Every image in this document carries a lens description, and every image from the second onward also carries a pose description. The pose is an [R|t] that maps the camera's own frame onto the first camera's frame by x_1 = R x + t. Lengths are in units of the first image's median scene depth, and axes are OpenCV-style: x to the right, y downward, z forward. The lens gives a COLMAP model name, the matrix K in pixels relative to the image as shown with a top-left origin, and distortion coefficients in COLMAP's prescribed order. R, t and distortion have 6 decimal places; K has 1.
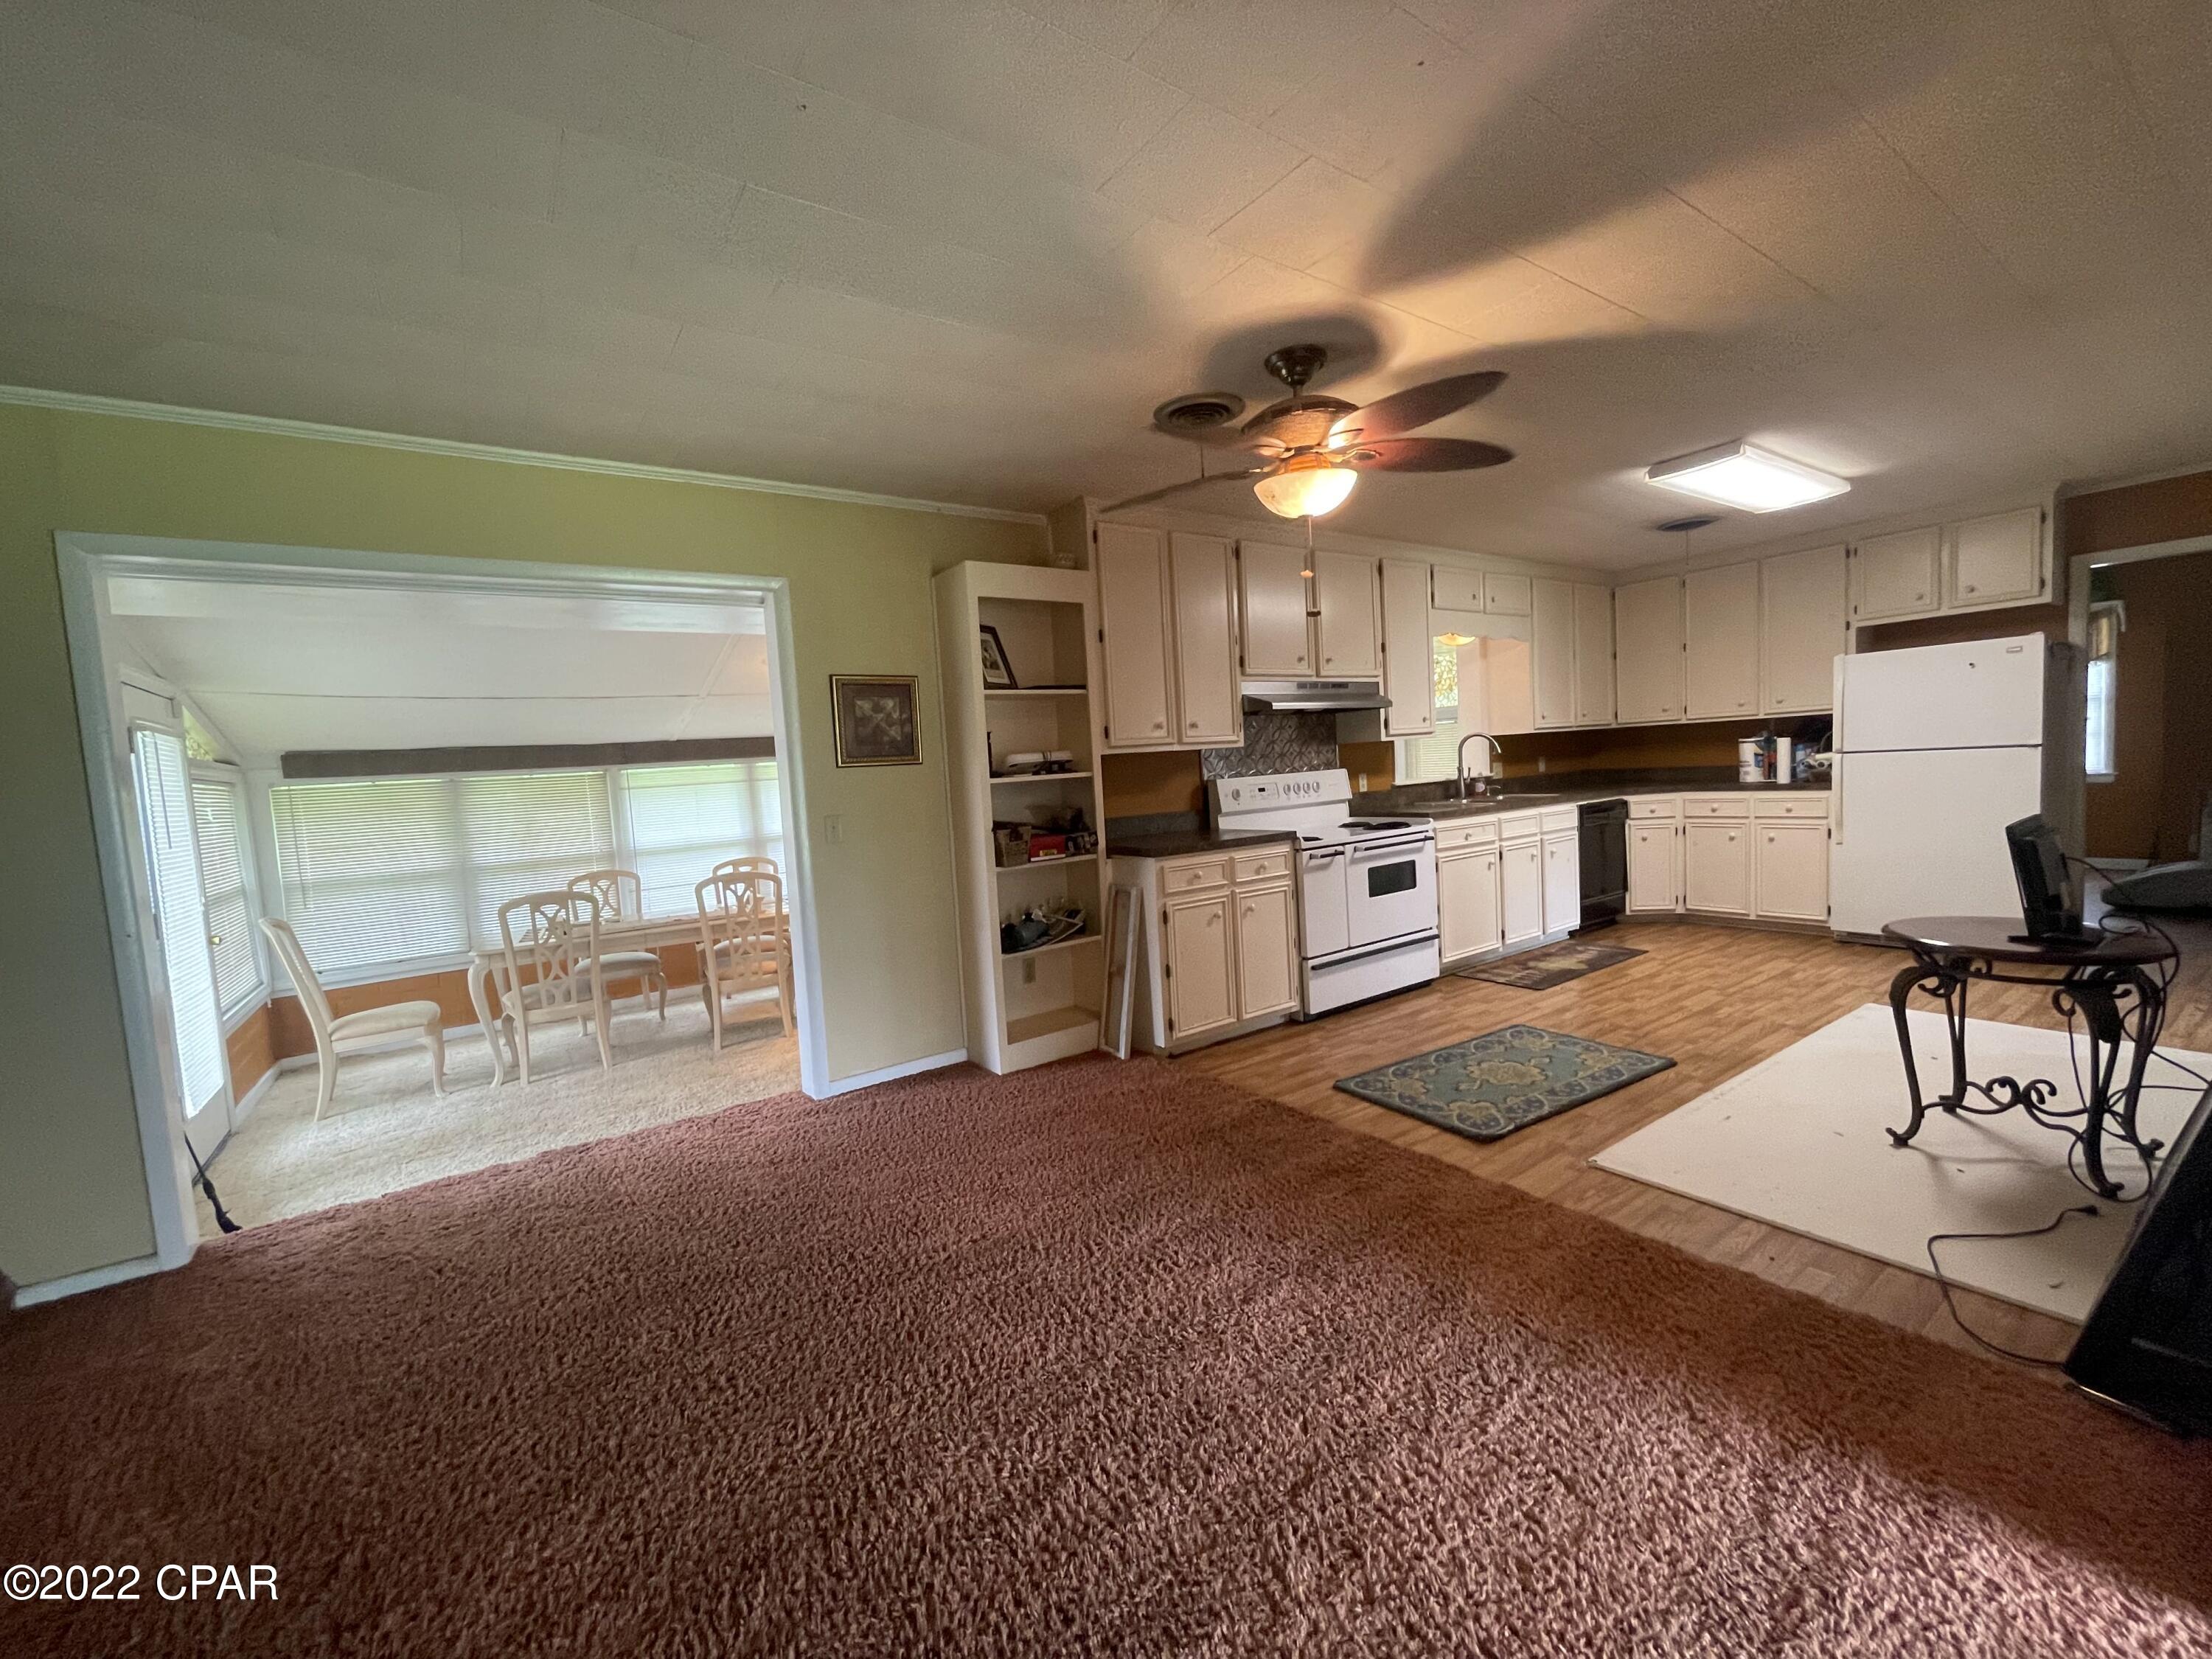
lens RADIAL K [[900.3, 0, 1092.1], [0, 900.3, 833.9], [0, 0, 1]] dist [-0.001724, -0.000065]
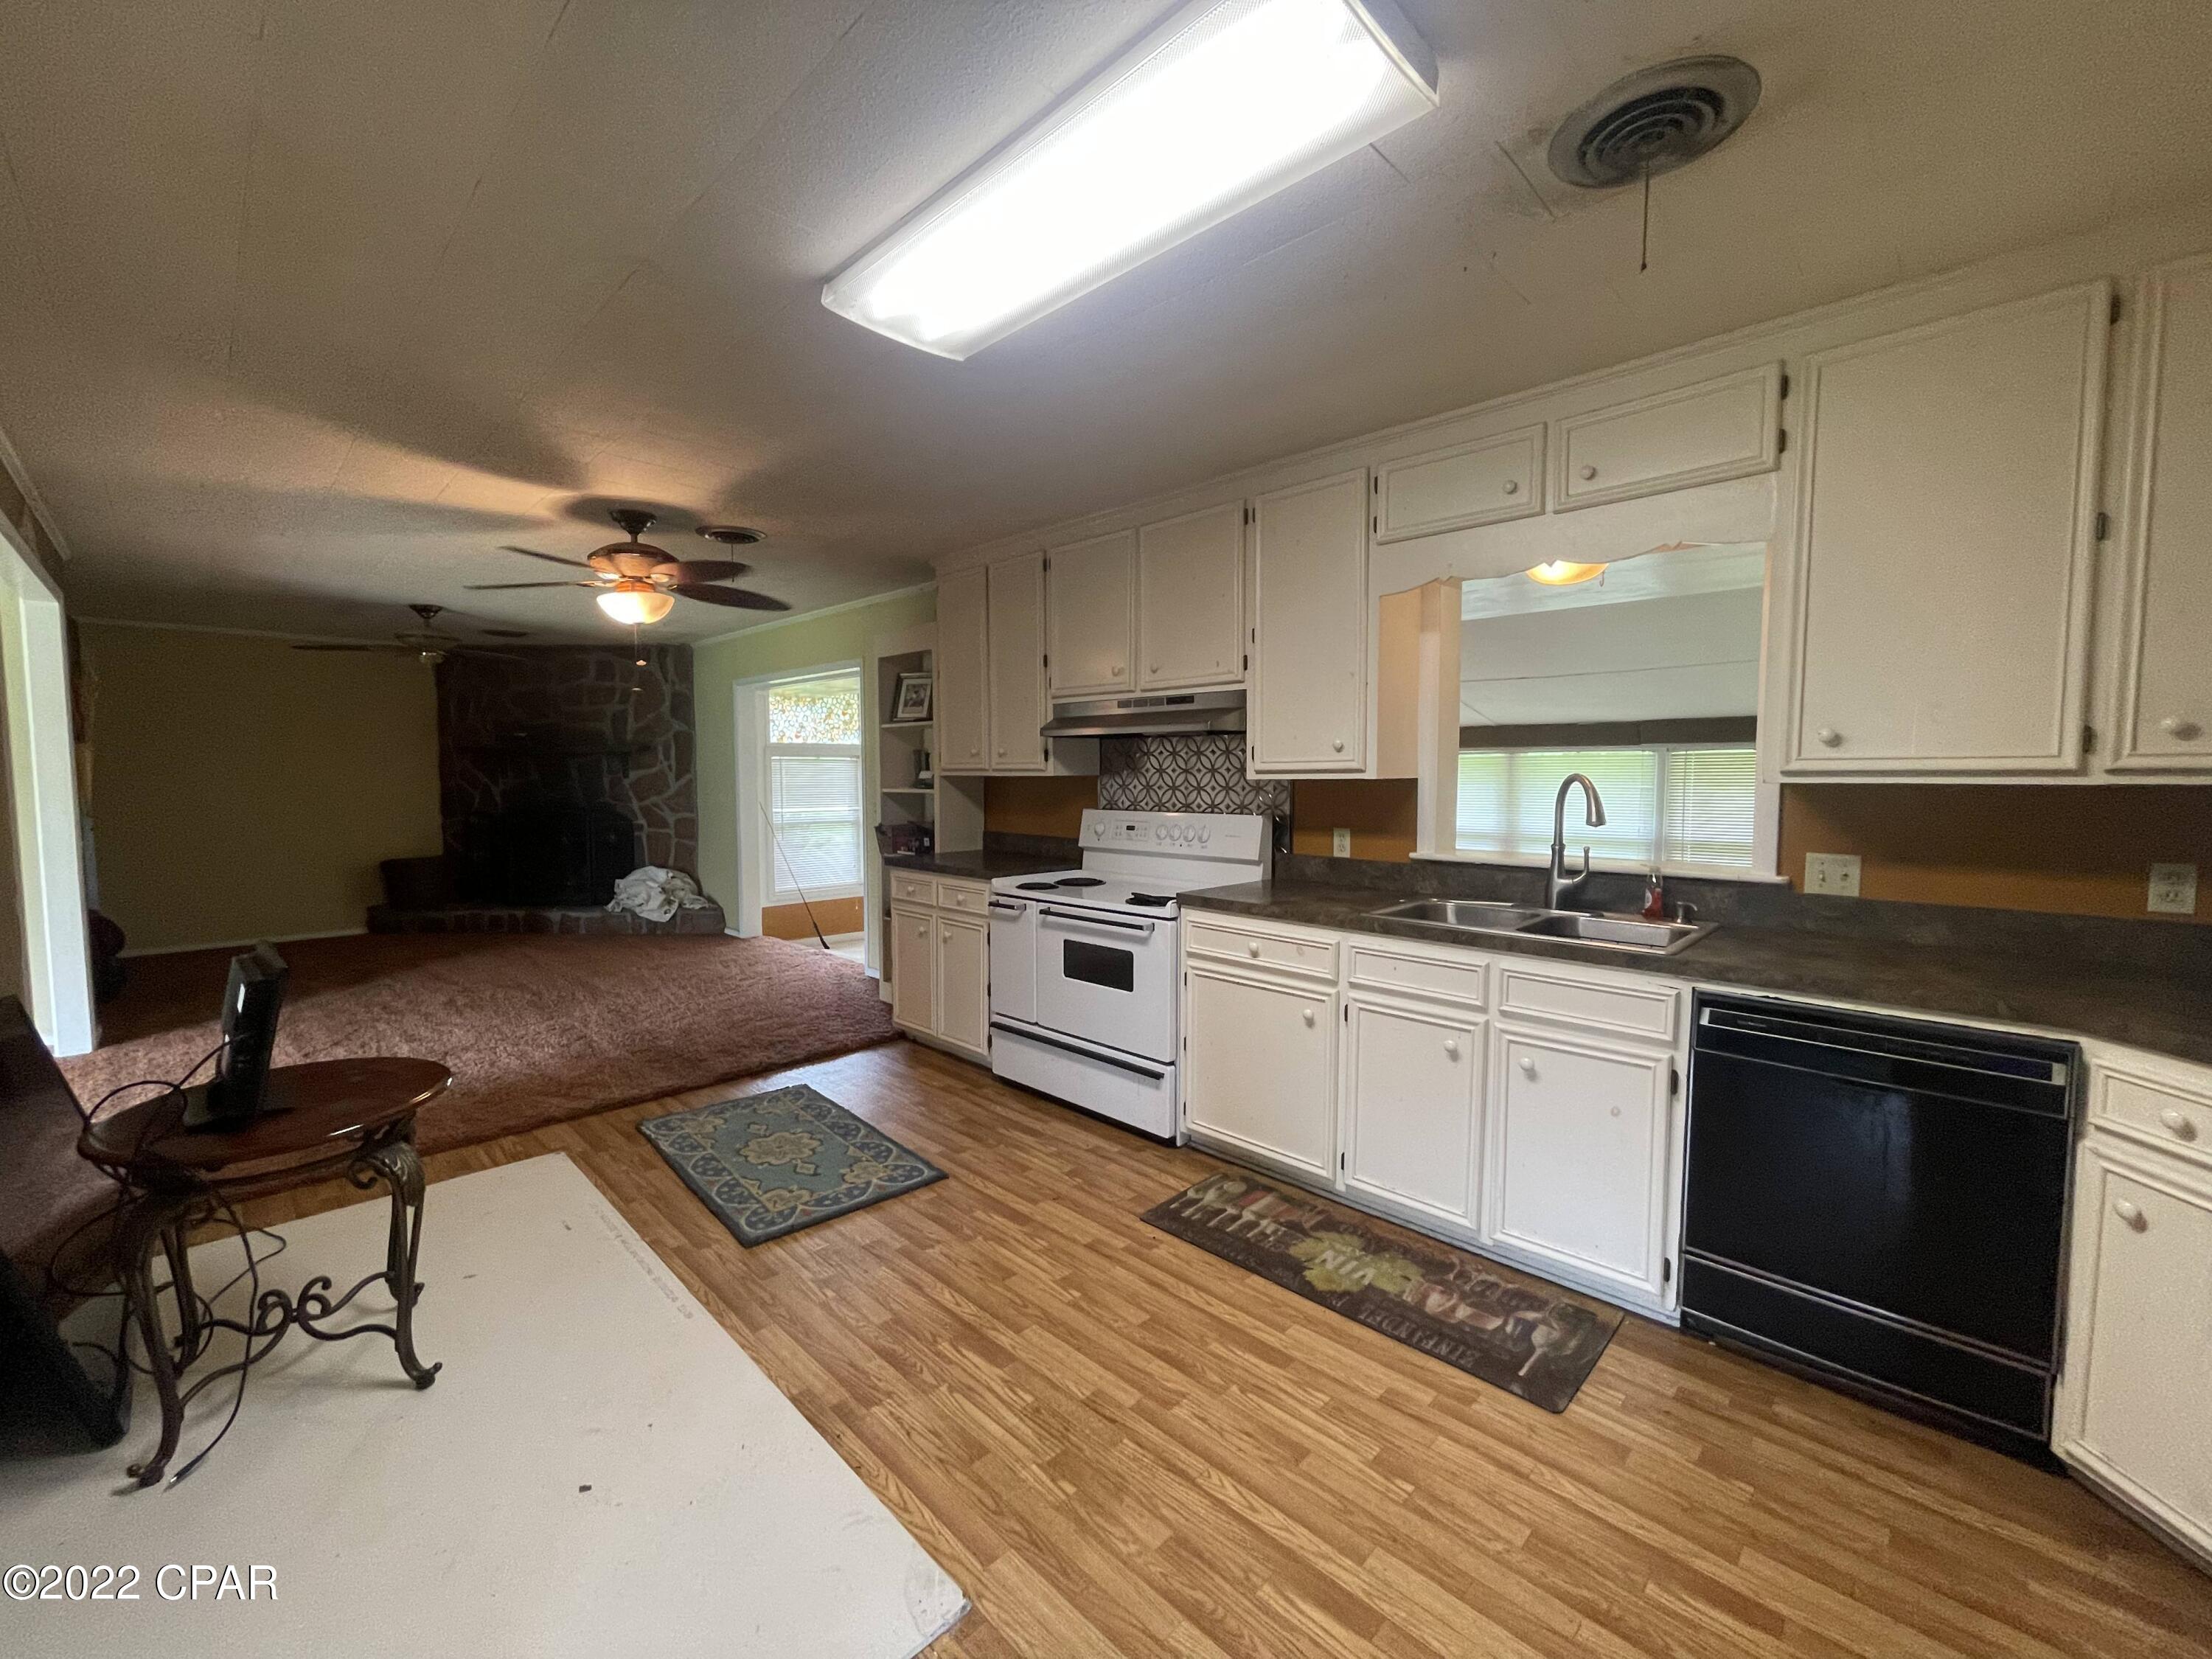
lens RADIAL K [[900.3, 0, 1084.7], [0, 900.3, 829.2], [0, 0, 1]] dist [-0.001724, -0.000065]
pose [[0.171466, 0.124824, -0.977250, 1.202871], [-0.081553, 0.990335, 0.112187, -0.166439], [0.981809, 0.060462, 0.179989, 0.976245]]
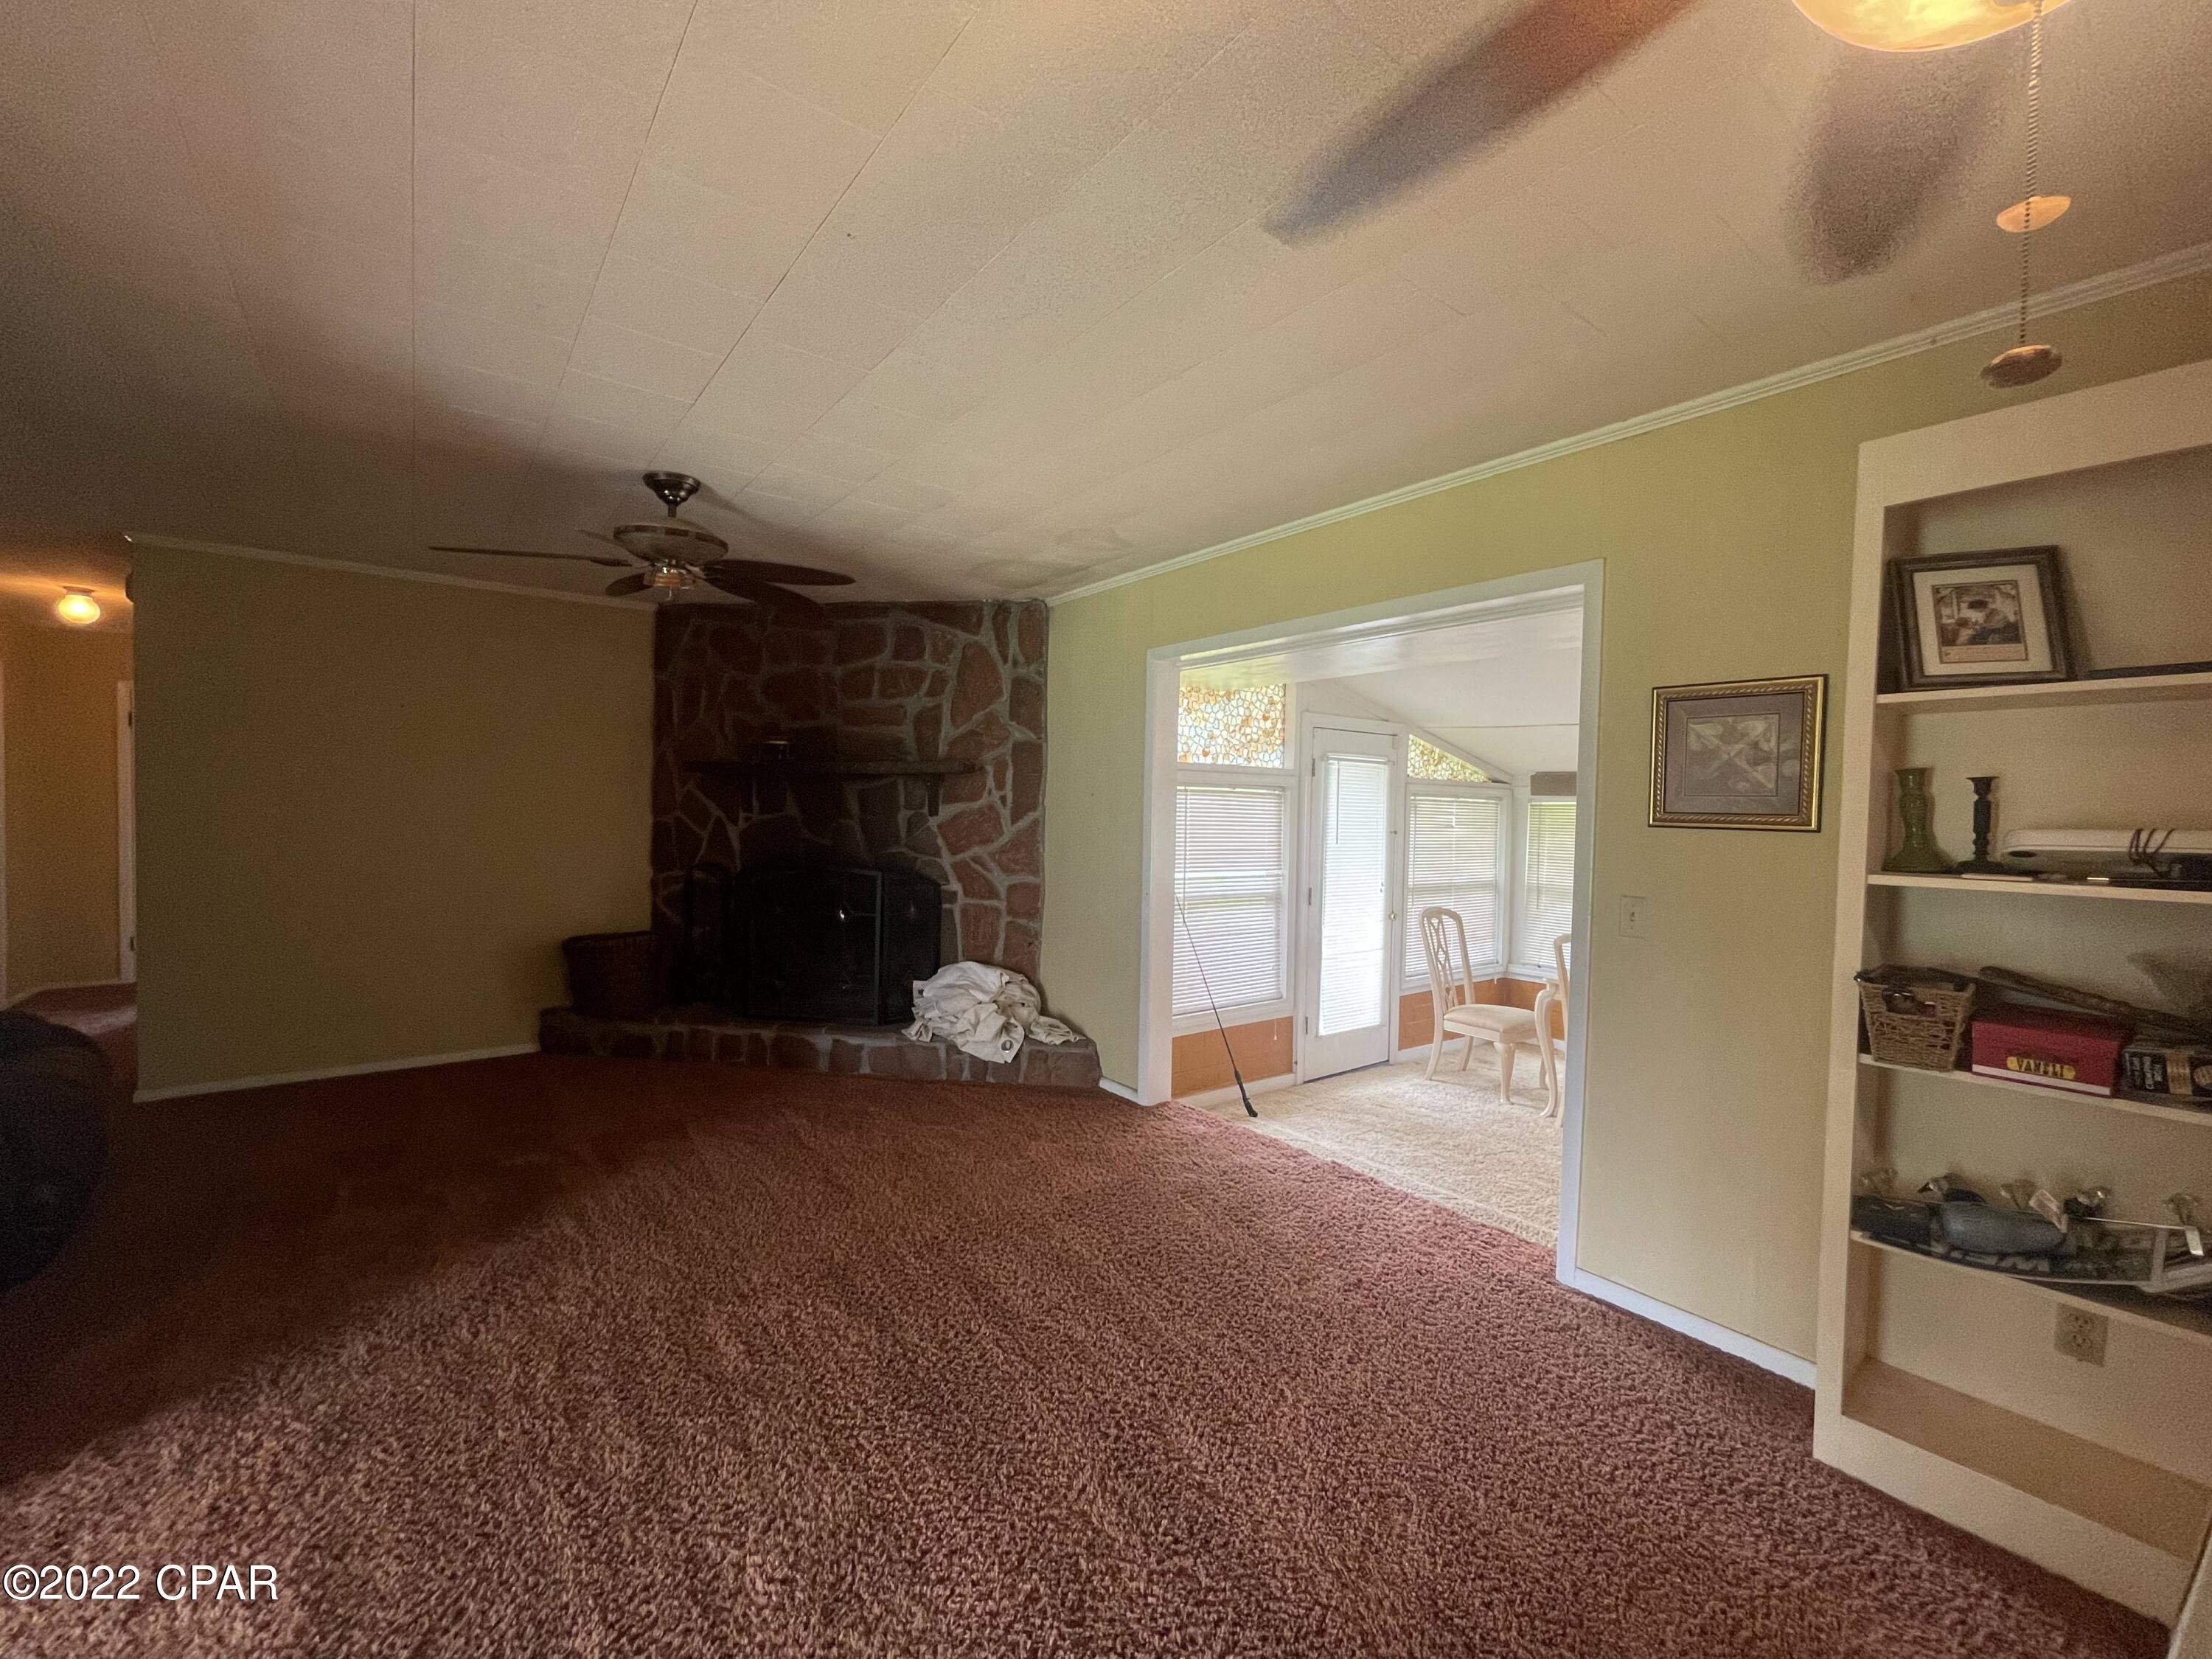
lens RADIAL K [[900.3, 0, 1089.5], [0, 900.3, 833.9], [0, 0, 1]] dist [-0.001724, -0.000065]
pose [[0.038547, 0.091152, -0.995091, 0.329937], [-0.096204, 0.991543, 0.087100, -0.078411], [0.994615, 0.092374, 0.046990, 0.503618]]
